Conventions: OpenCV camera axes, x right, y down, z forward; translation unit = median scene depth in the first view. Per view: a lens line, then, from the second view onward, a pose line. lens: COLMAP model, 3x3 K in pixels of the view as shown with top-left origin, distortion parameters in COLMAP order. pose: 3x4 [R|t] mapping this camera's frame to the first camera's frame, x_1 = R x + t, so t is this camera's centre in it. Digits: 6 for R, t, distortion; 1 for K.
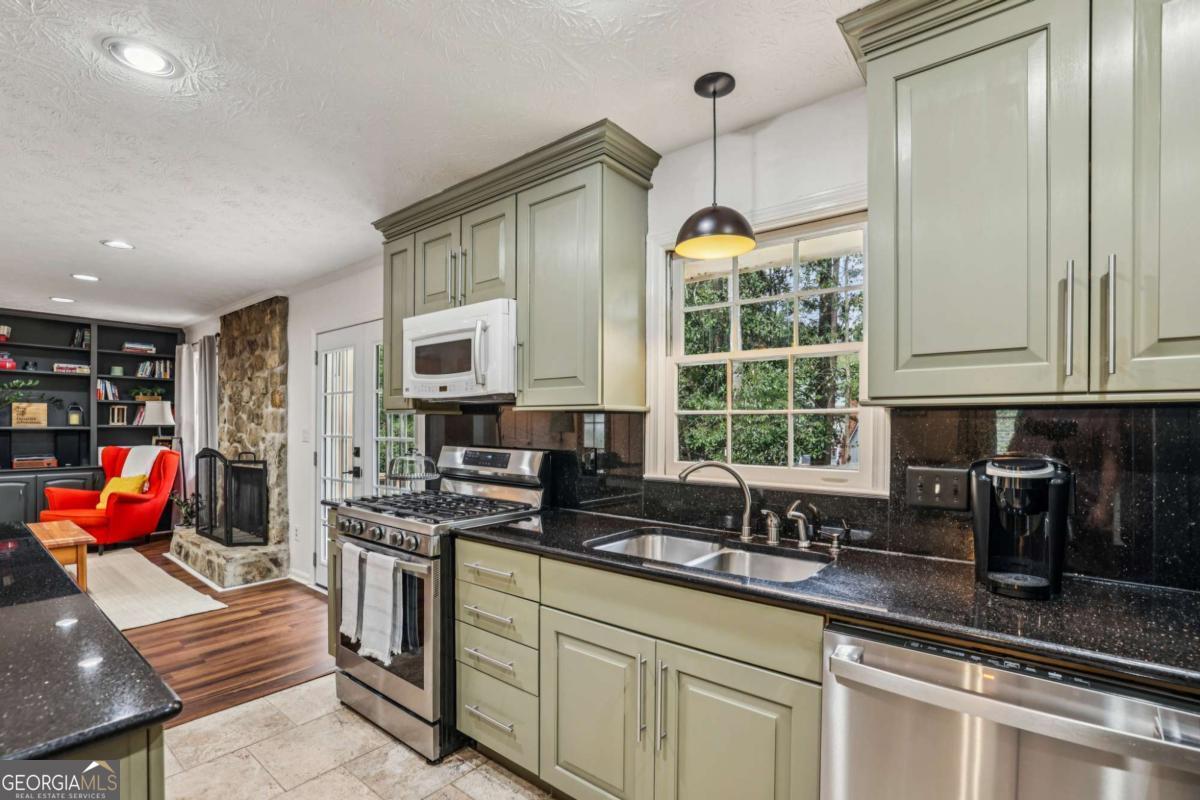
lens RADIAL K [[553.0, 0, 594.2], [0, 553.0, 433.4], [0, 0, 1]] dist [-0.039795, 0.016747]
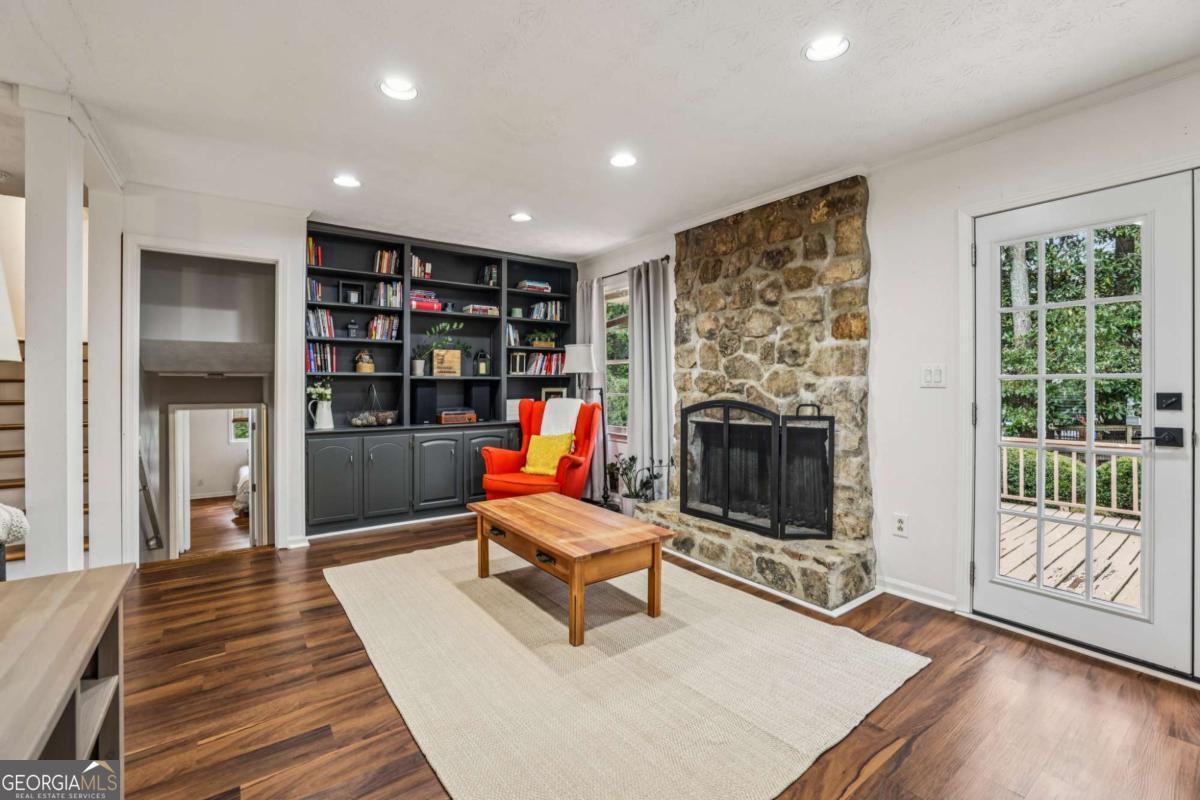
lens RADIAL K [[523.1, 0, 589.6], [0, 523.1, 389.5], [0, 0, 1]] dist [-0.044097, 0.012077]
pose [[0.964162, -0.006060, -0.265245, -0.727746], [0.004906, 0.999975, -0.005012, 0.017672], [0.265269, 0.003531, 0.964168, 0.289747]]
